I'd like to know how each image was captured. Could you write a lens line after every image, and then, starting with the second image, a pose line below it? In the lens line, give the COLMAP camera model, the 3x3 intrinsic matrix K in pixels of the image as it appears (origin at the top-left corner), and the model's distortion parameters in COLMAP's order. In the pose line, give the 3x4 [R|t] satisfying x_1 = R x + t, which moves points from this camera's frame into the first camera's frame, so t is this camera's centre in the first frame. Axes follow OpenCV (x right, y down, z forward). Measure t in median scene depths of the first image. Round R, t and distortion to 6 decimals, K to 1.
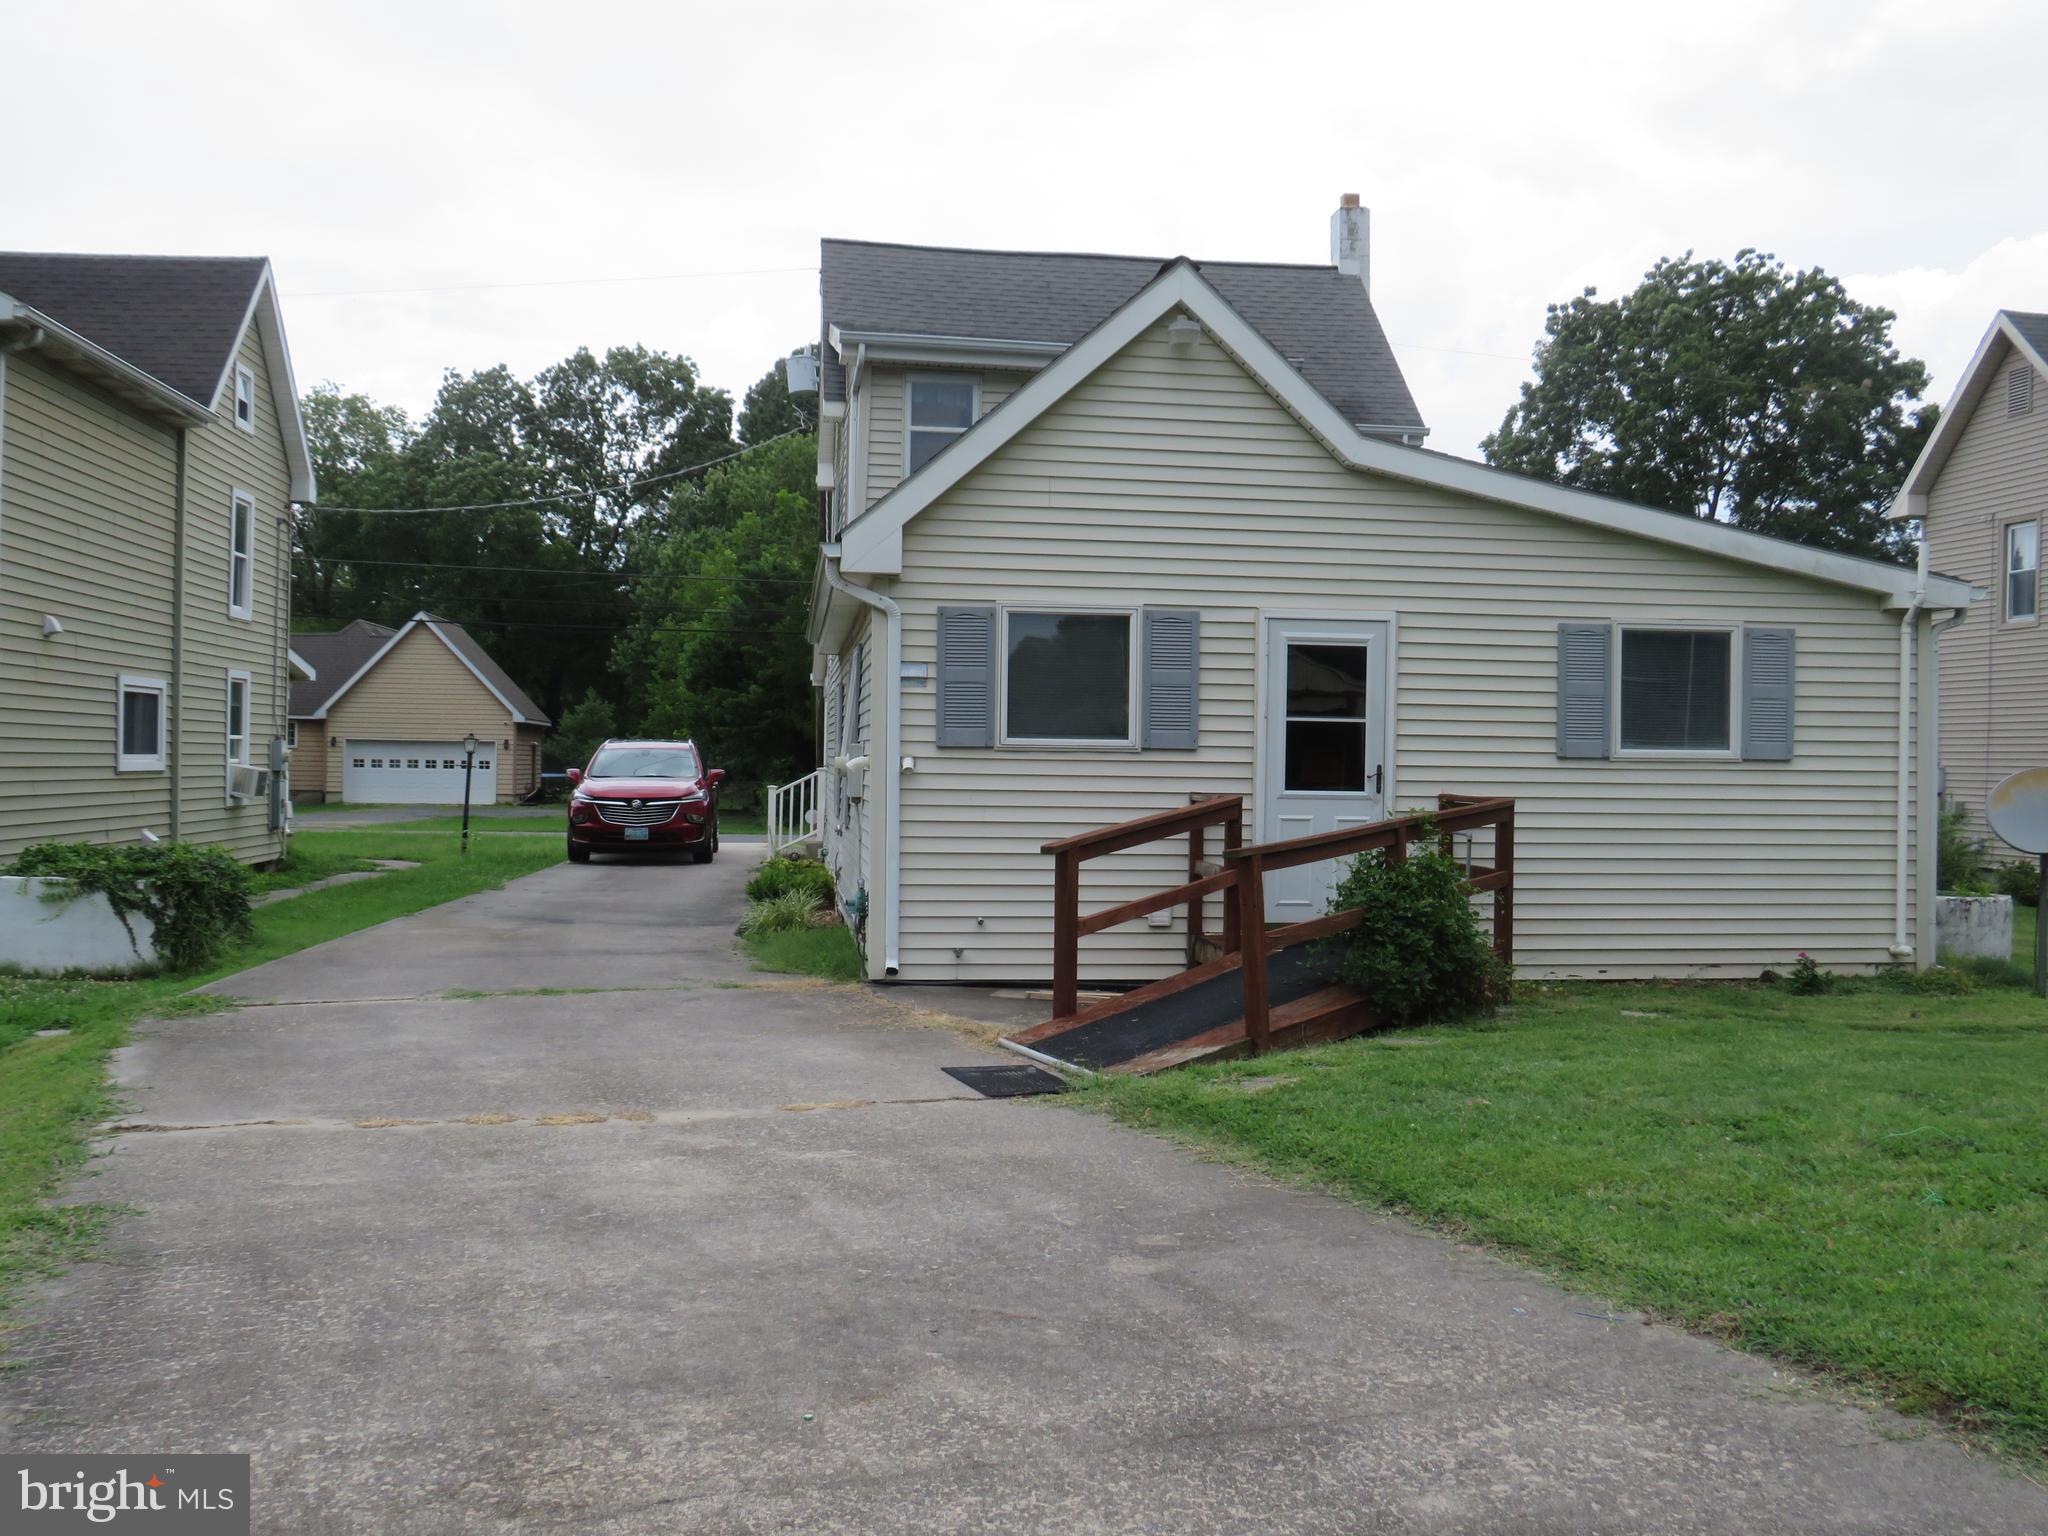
lens RADIAL K [[1728.8, 0, 1030.5], [0, 1728.8, 738.8], [0, 0, 1]] dist [-0.049359, 0.004422]
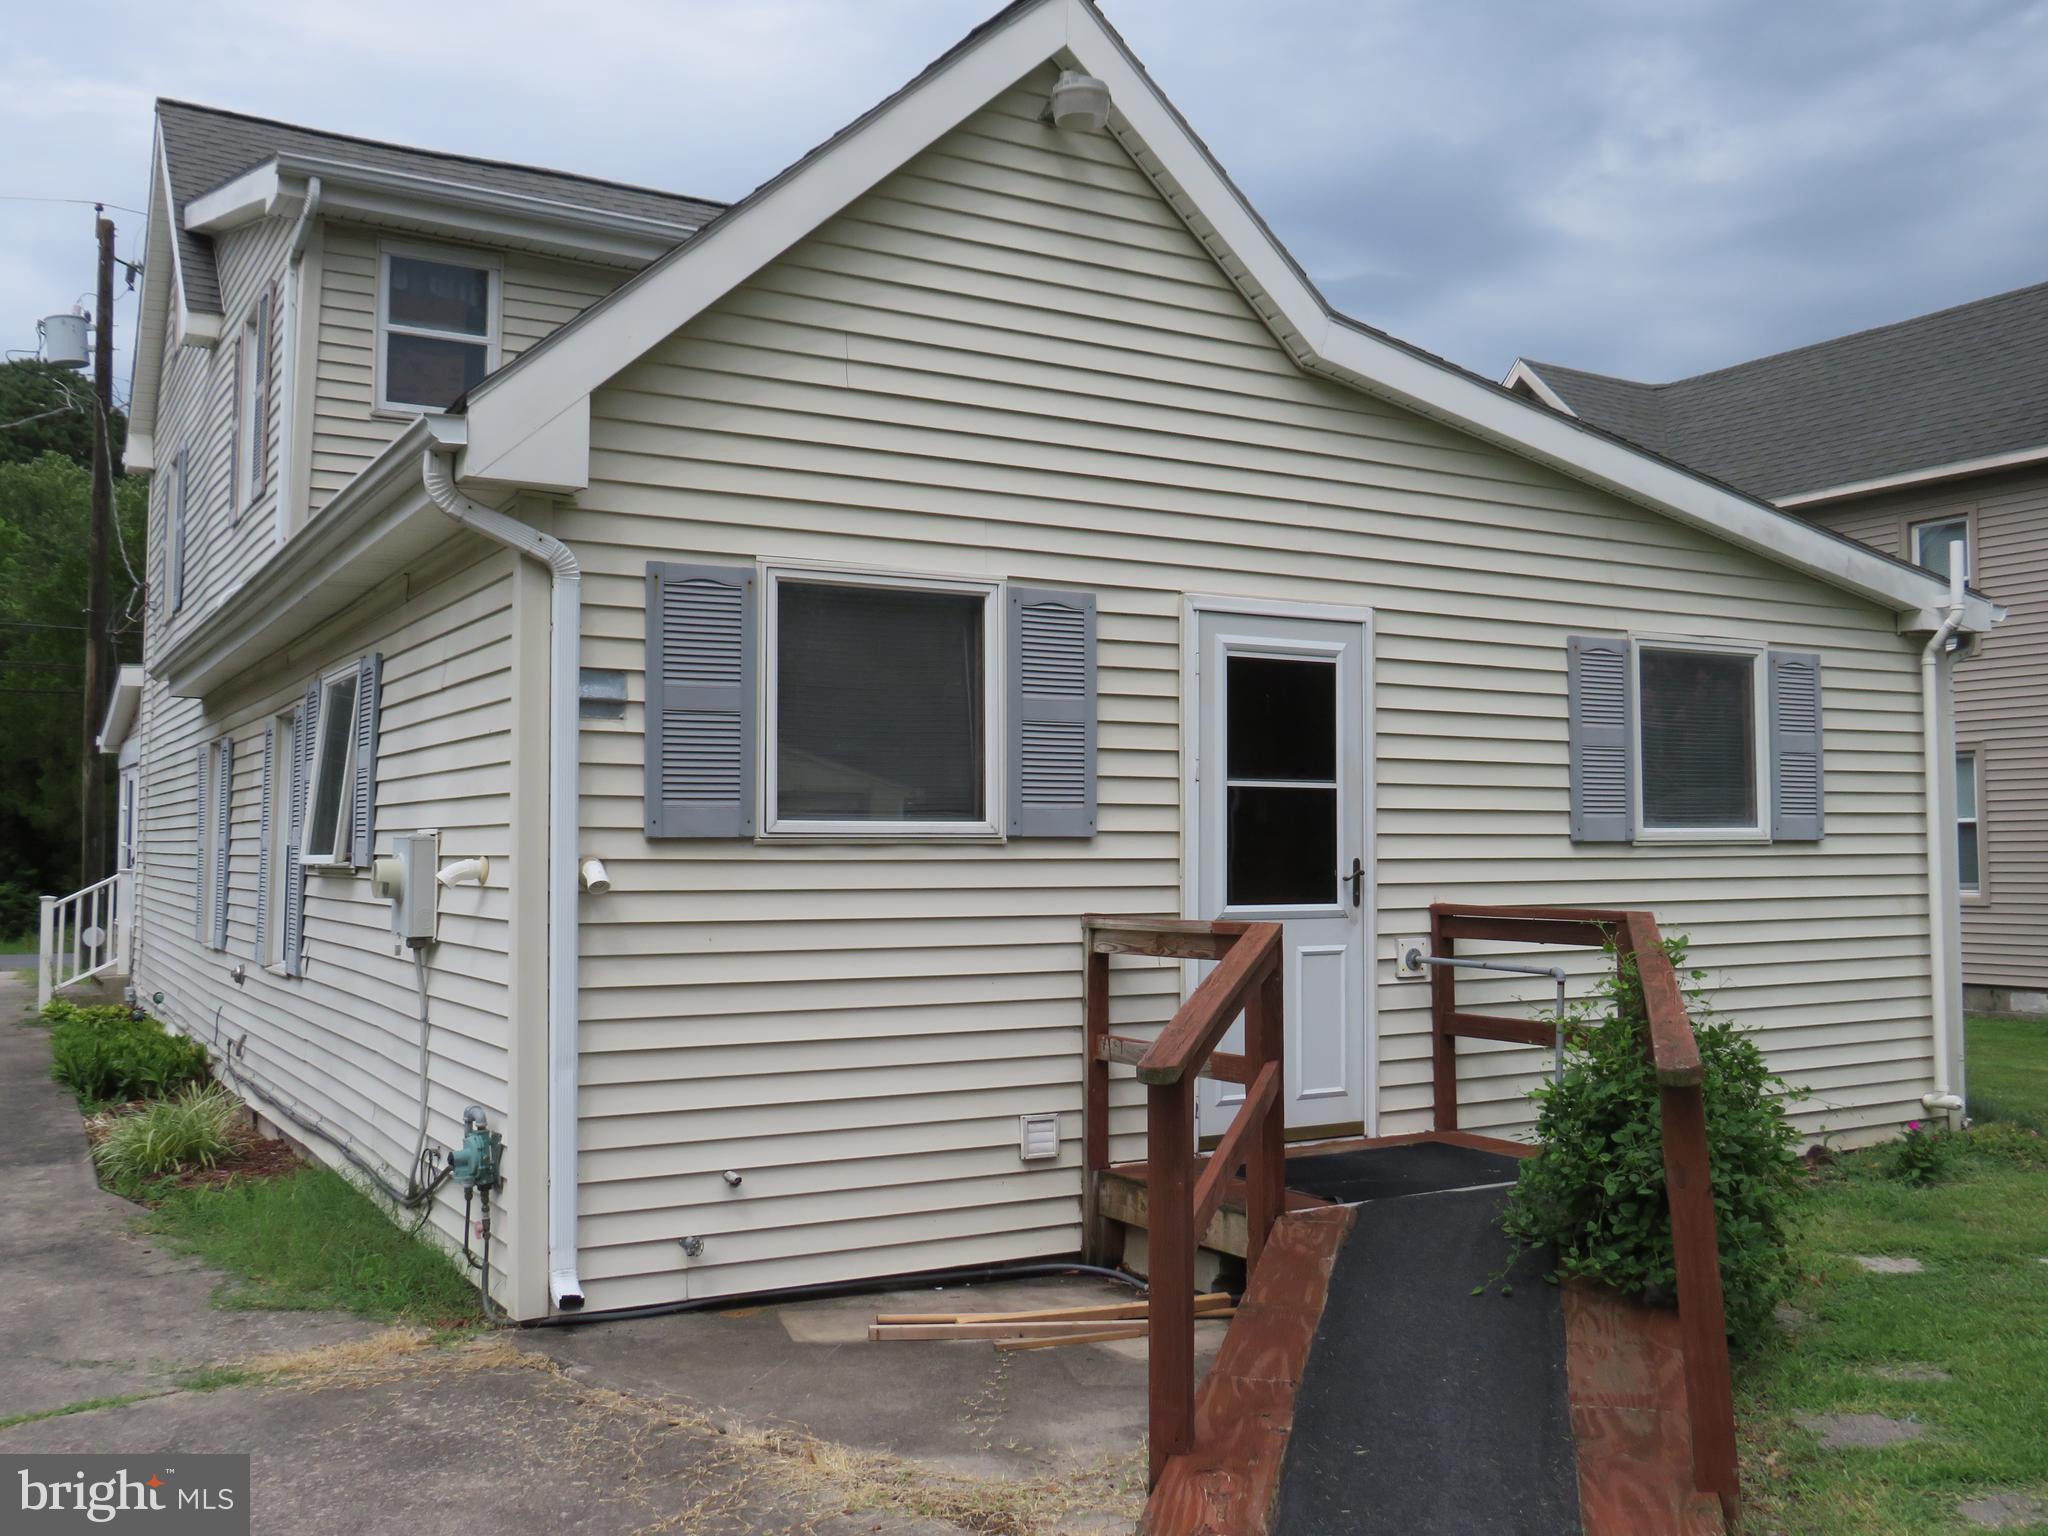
lens RADIAL K [[1842.4, 0, 1023.9], [0, 1842.4, 738.2], [0, 0, 1]] dist [-0.044256, 0.011221]
pose [[0.927608, 0.007116, 0.373488, -0.147898], [0.009876, 0.999002, -0.043562, -0.000208], [-0.373425, 0.044097, 0.926611, 0.445491]]
